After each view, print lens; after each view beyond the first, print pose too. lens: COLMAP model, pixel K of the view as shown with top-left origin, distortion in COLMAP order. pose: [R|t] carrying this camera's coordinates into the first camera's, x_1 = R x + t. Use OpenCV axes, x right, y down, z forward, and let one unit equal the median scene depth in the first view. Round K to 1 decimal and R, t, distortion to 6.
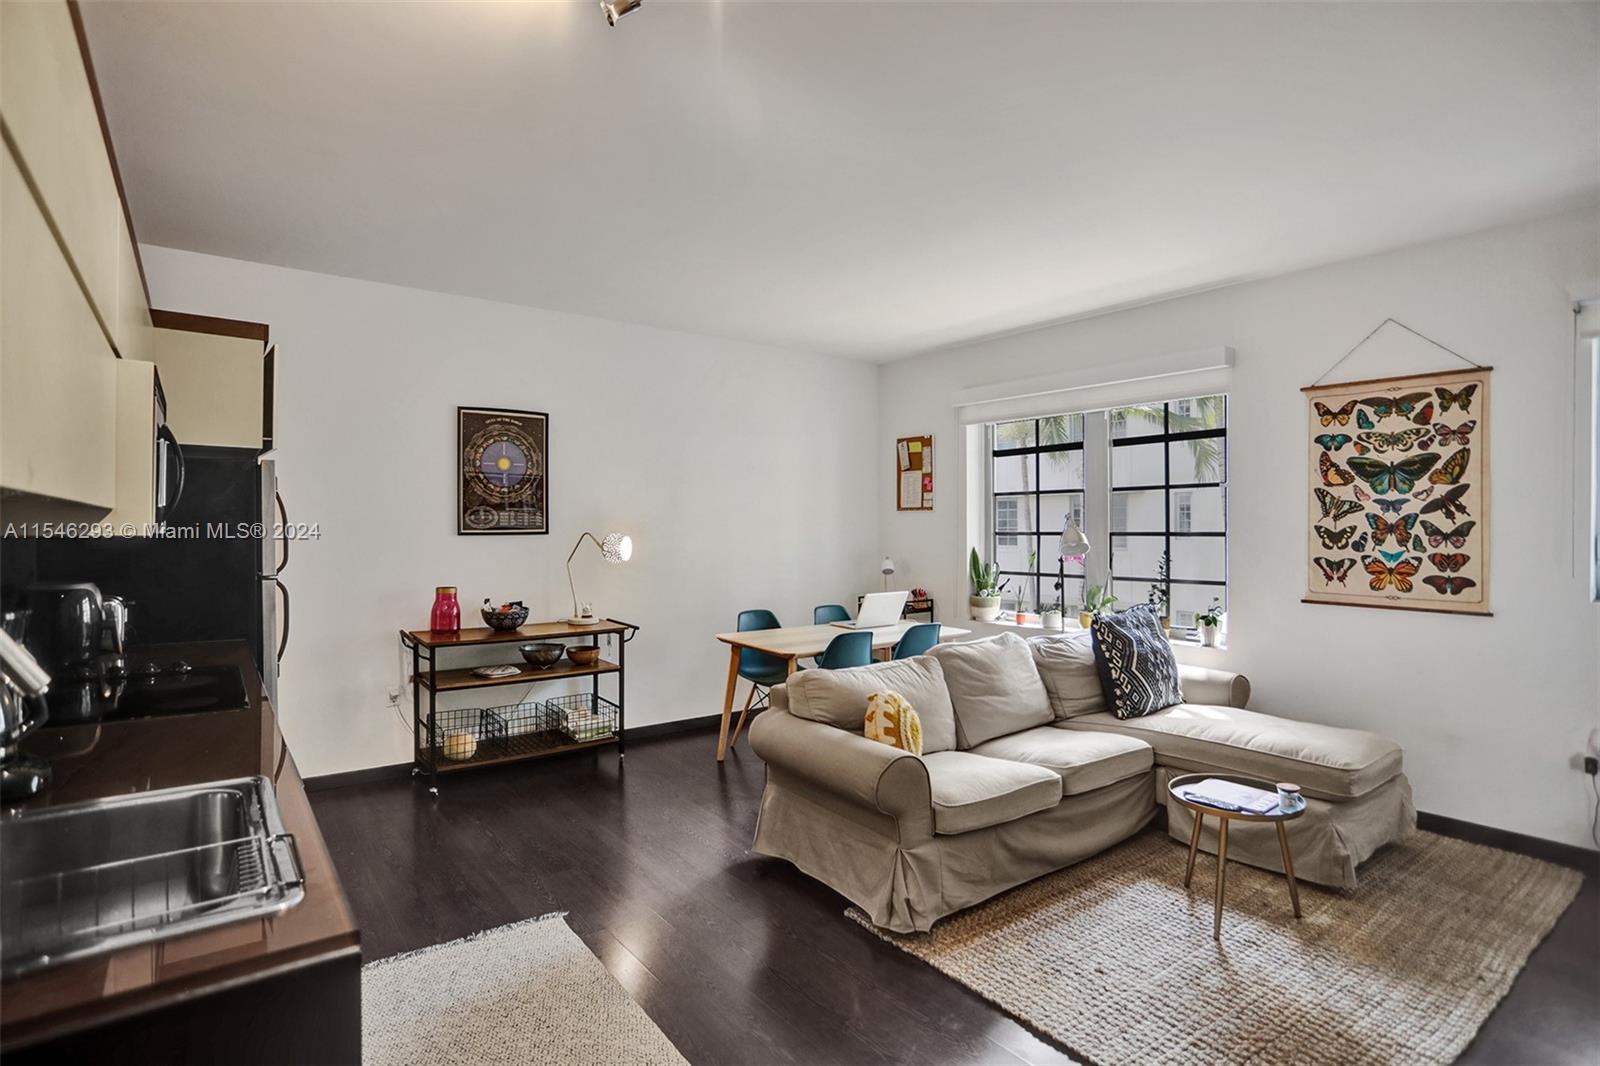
lens RADIAL K [[795.2, 0, 803.1], [0, 795.2, 529.6], [0, 0, 1]] dist [-0.062073, 0.029539]
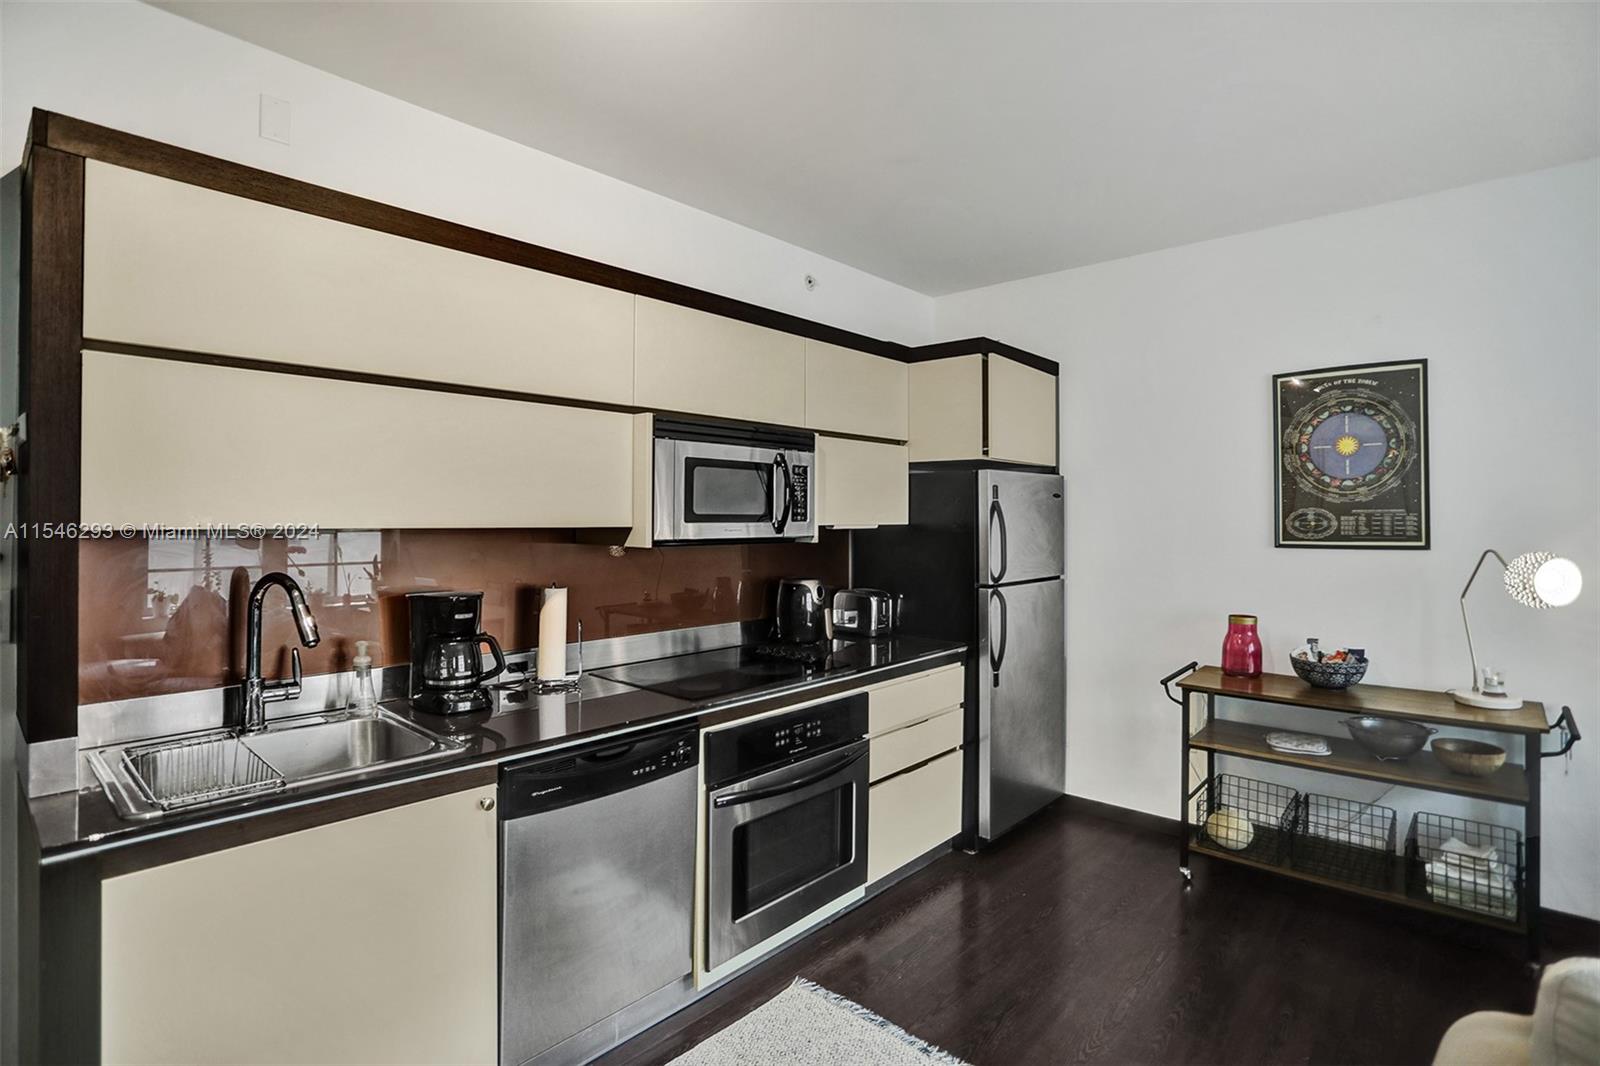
lens RADIAL K [[796.5, 0, 804.4], [0, 796.5, 506.4], [0, 0, 1]] dist [-0.067618, 0.031839]
pose [[0.181395, -0.017769, -0.983250, 0.242369], [-0.005403, 0.999804, -0.019065, -0.017850], [0.983395, 0.008770, 0.181263, 0.500031]]
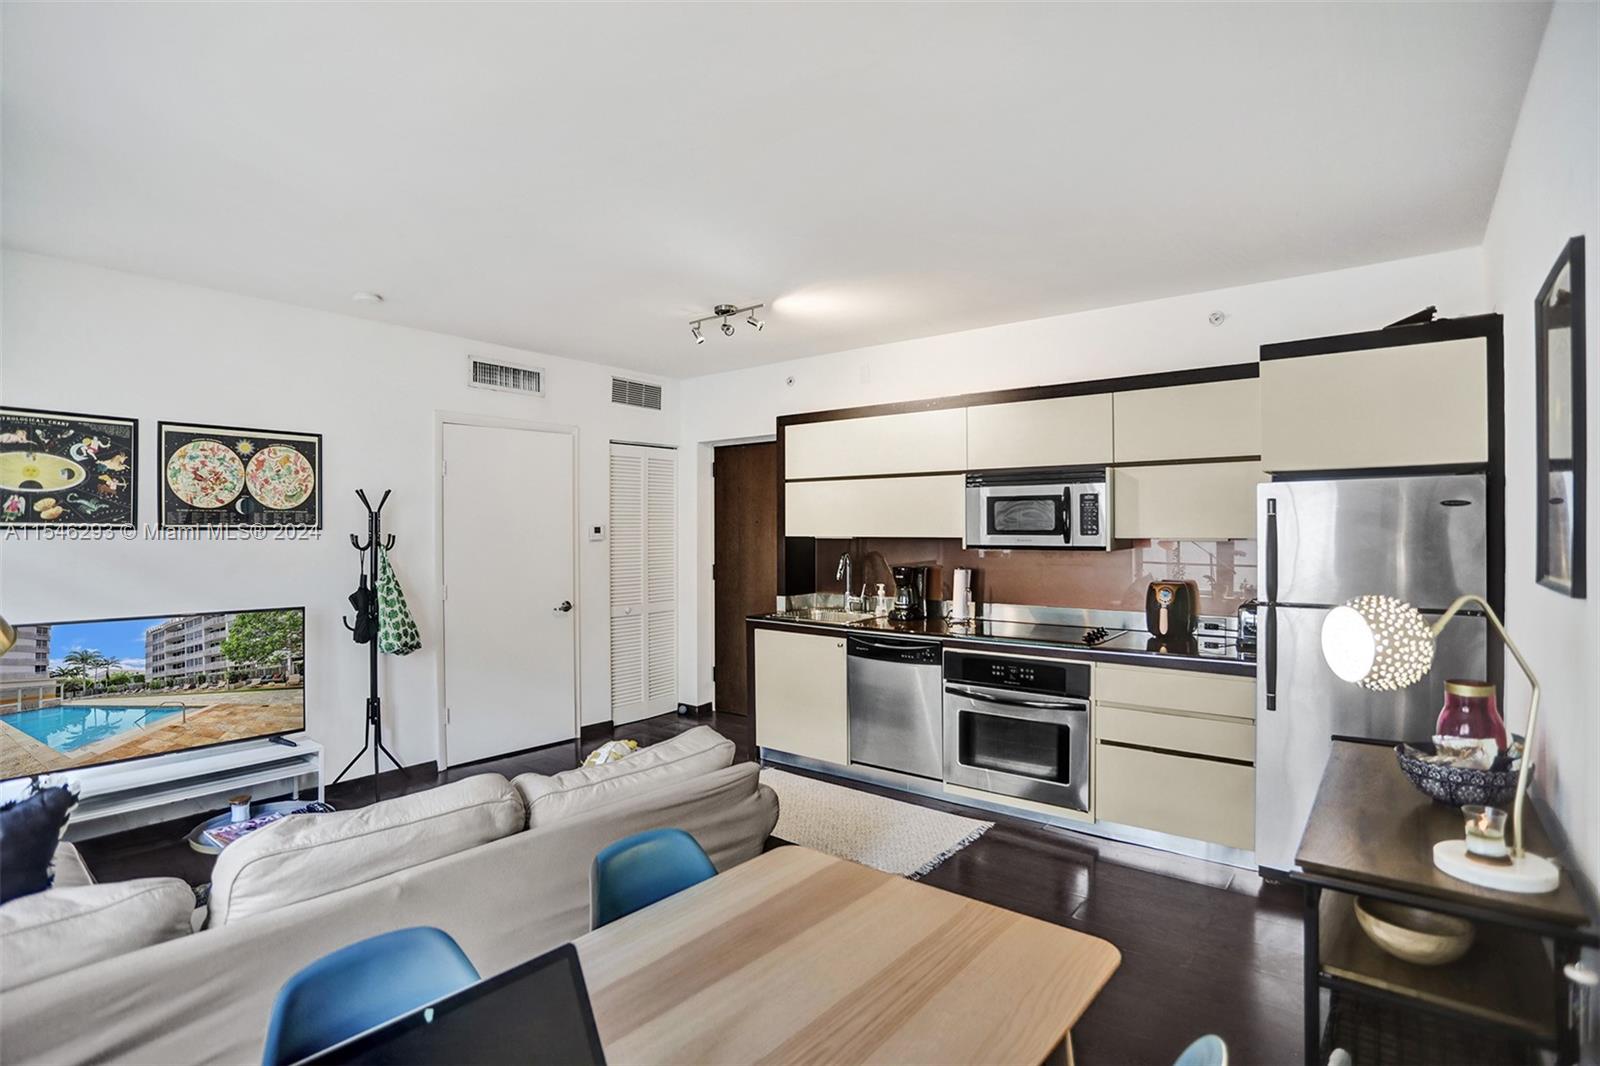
lens RADIAL K [[795.2, 0, 803.1], [0, 795.2, 529.6], [0, 0, 1]] dist [-0.062073, 0.029539]
pose [[-0.970976, 0.005200, -0.239122, 0.090897], [0.002936, 0.999947, 0.009823, -0.036490], [0.239160, 0.008836, -0.970940, 1.562419]]
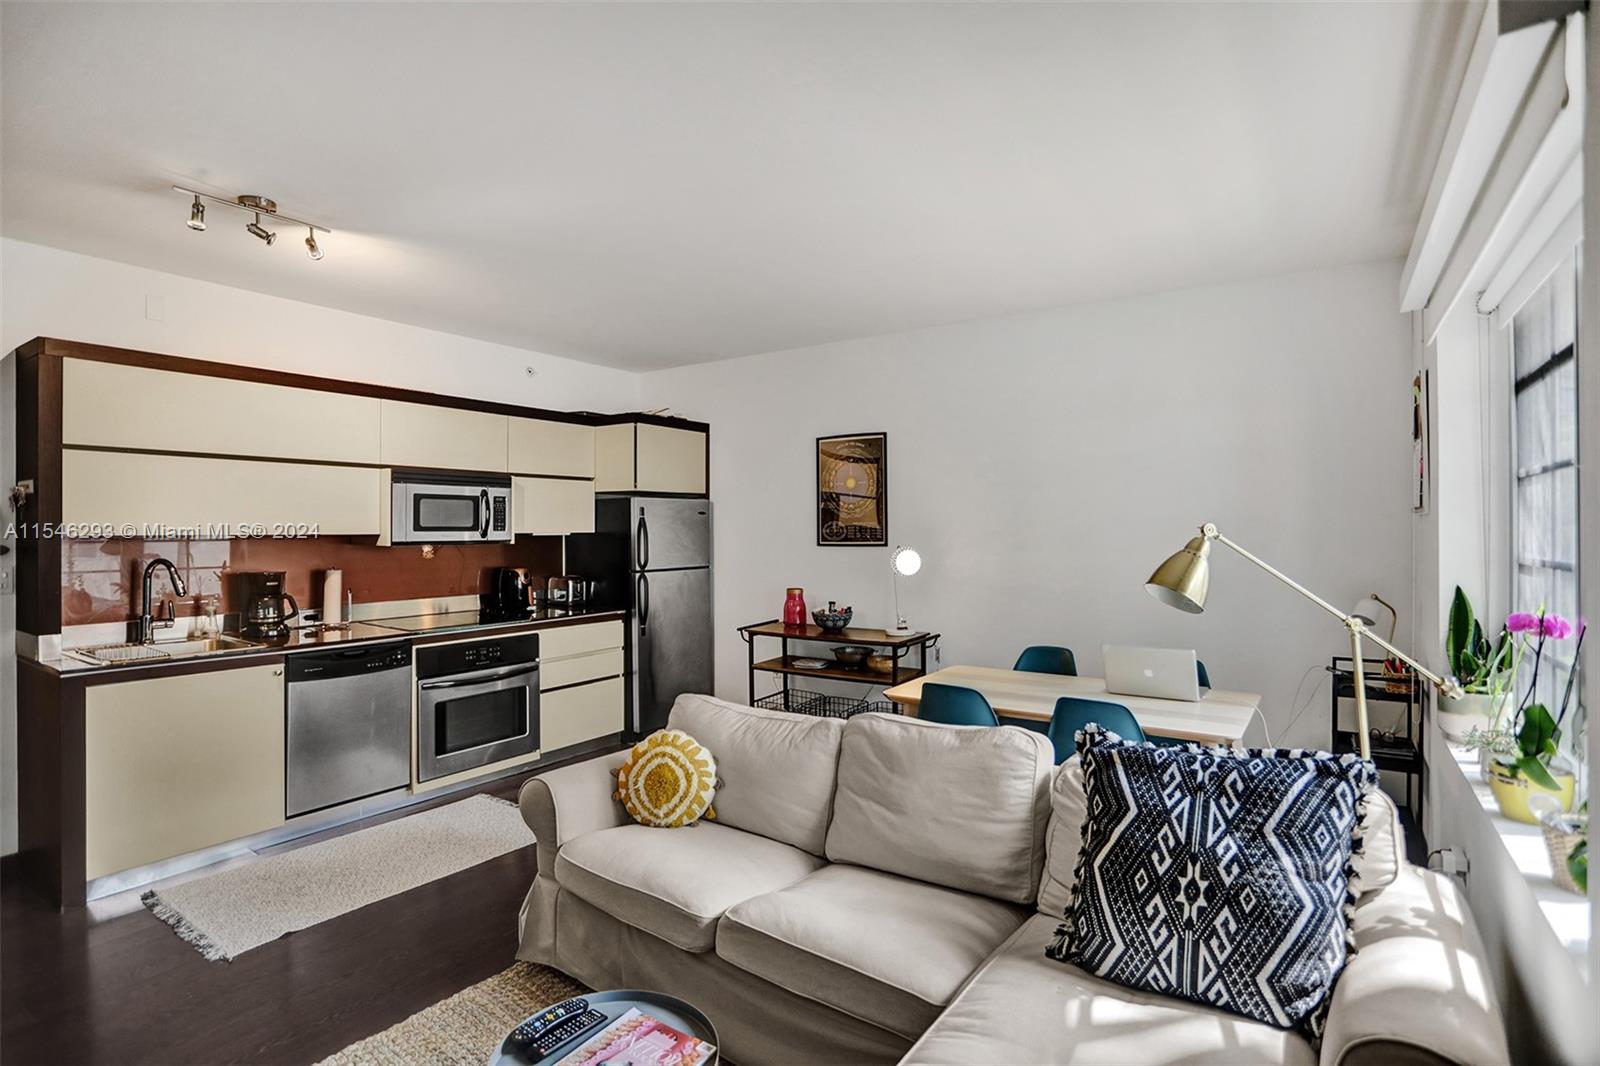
lens RADIAL K [[793.3, 0, 790.7], [0, 793.3, 525.4], [0, 0, 1]] dist [-0.052151, 0.032162]
pose [[0.299916, -0.006892, -0.953941, 0.815441], [-0.001691, 0.999968, -0.007756, -0.017288], [0.953964, 0.003940, 0.299894, 0.702960]]
